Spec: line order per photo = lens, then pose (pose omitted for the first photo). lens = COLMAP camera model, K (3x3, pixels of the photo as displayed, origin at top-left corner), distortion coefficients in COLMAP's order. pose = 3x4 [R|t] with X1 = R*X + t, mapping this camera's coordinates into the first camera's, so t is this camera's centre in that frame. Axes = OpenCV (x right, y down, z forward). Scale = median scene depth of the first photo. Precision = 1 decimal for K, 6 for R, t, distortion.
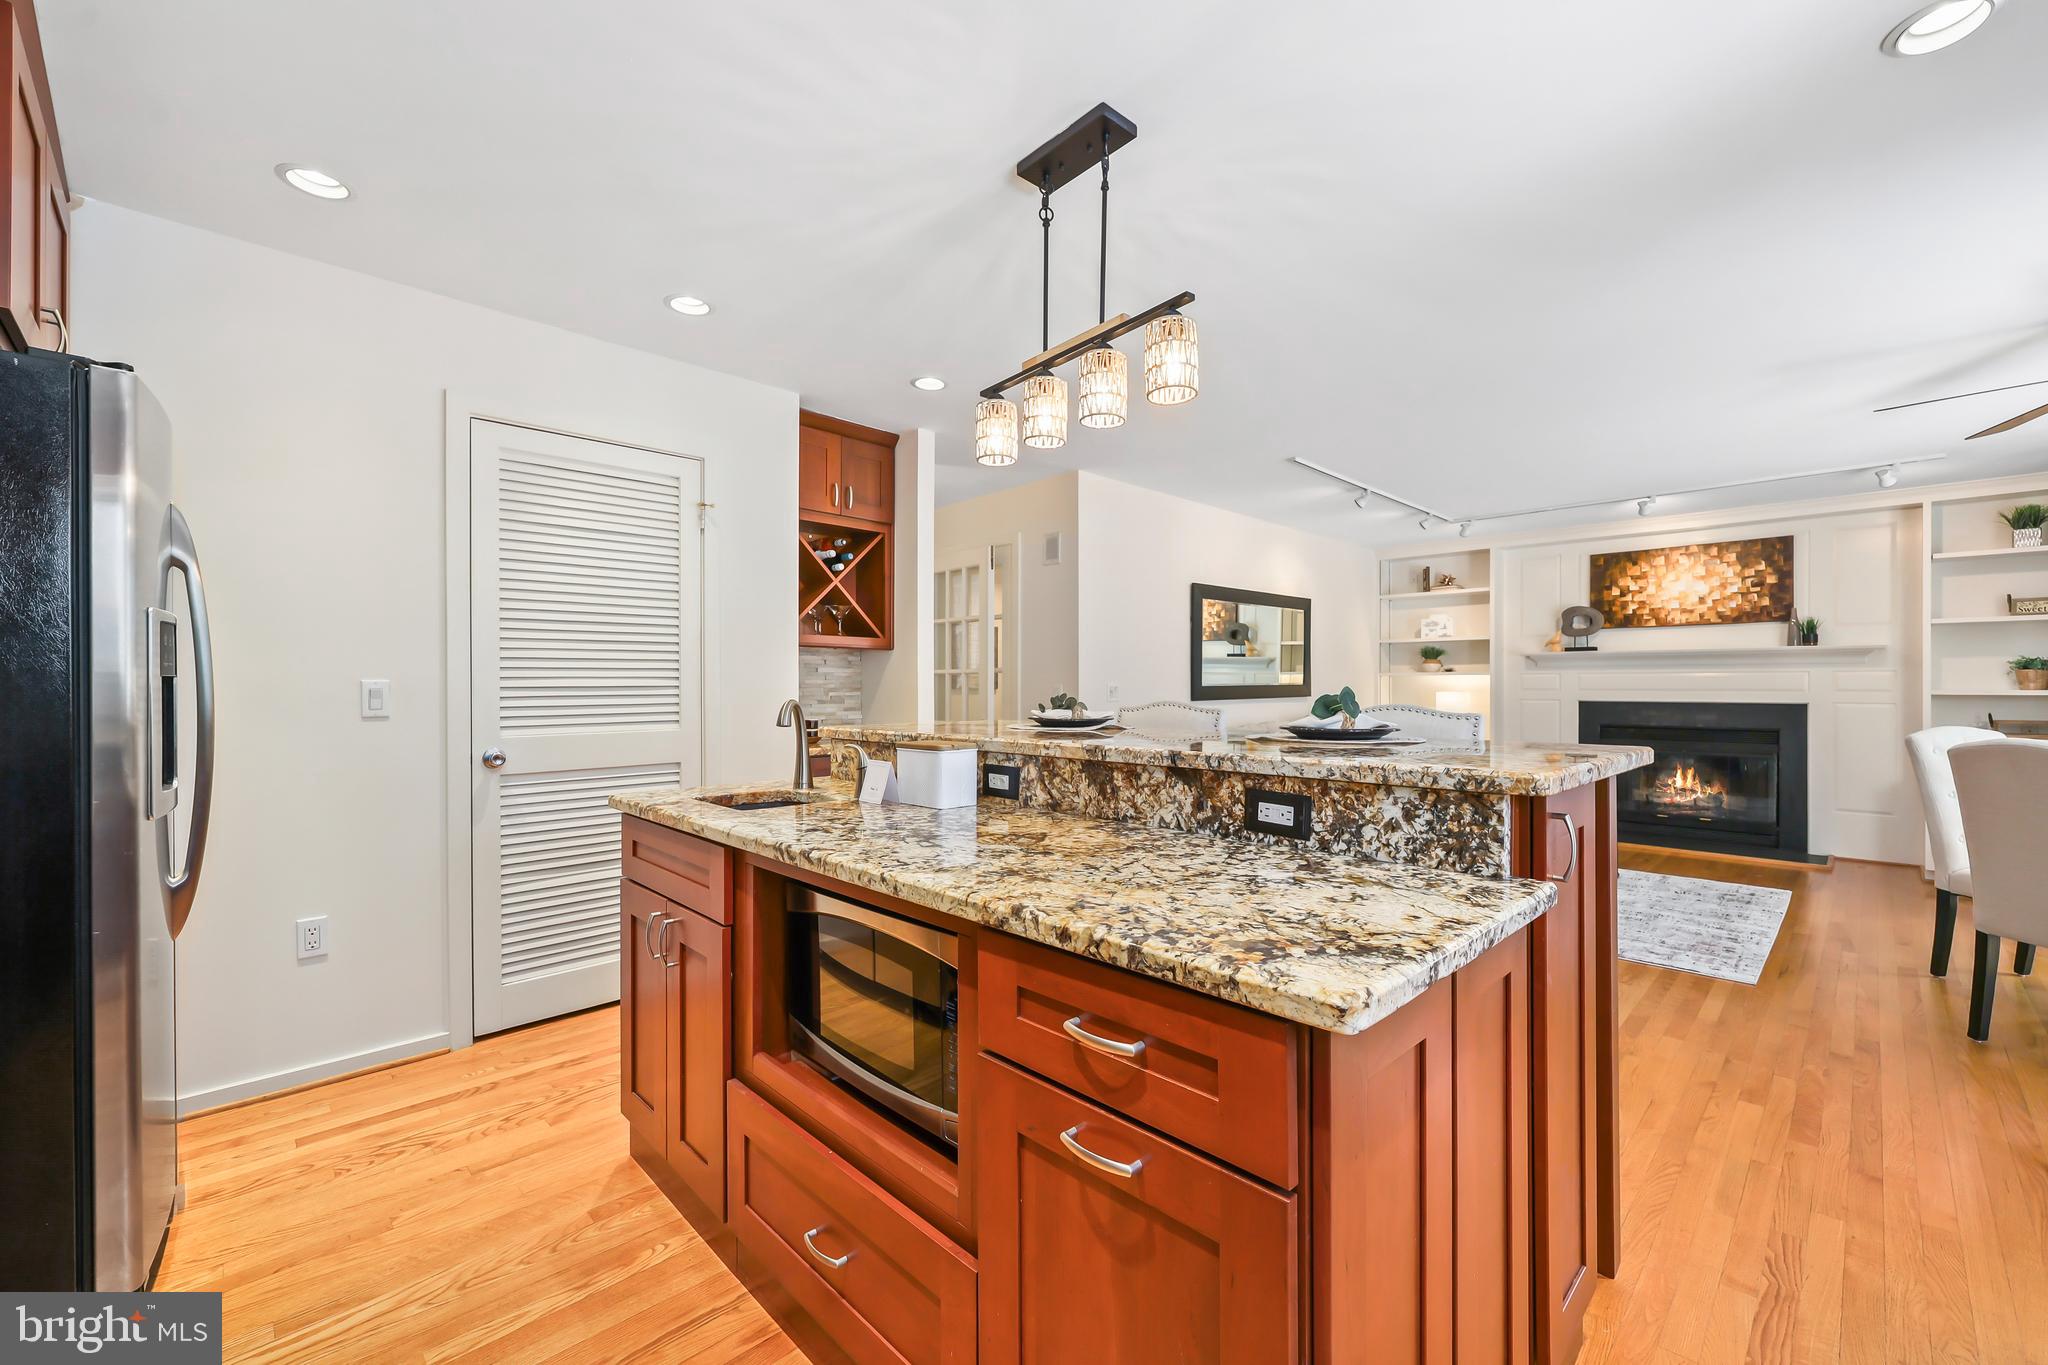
lens RADIAL K [[830.2, 0, 1026.5], [0, 830.2, 685.6], [0, 0, 1]] dist [0.001025, 0.000021]
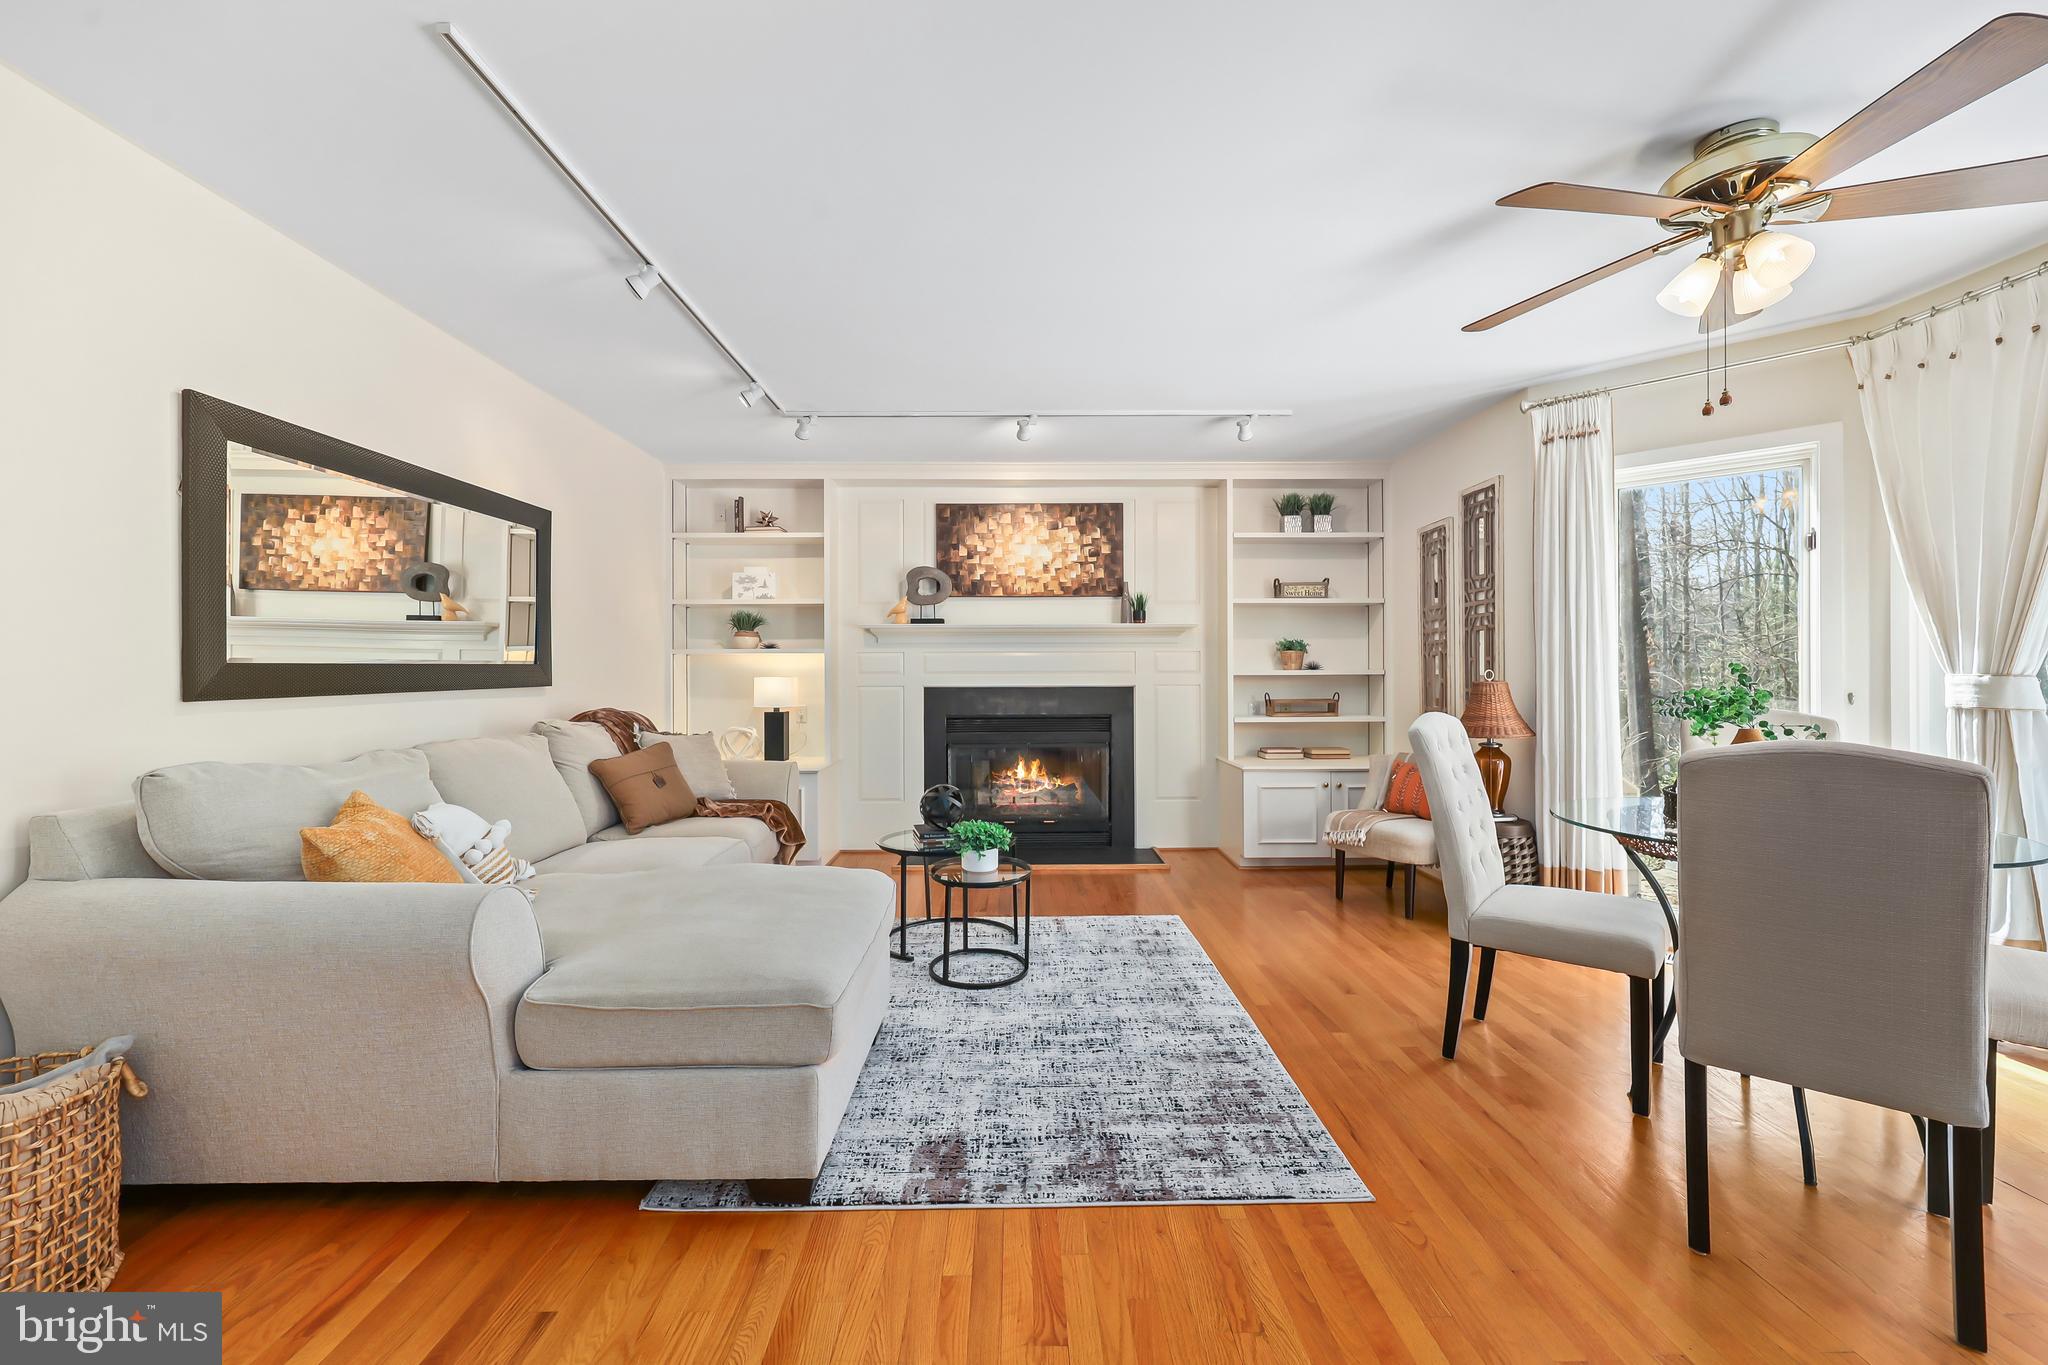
lens RADIAL K [[837.0, 0, 1021.5], [0, 837.0, 666.6], [0, 0, 1]] dist [0.013439, 0.000117]
pose [[0.693154, 0.002765, 0.720784, 0.164272], [0.004855, 0.999952, -0.008505, 0.006533], [-0.720773, 0.009395, 0.693107, 0.404320]]
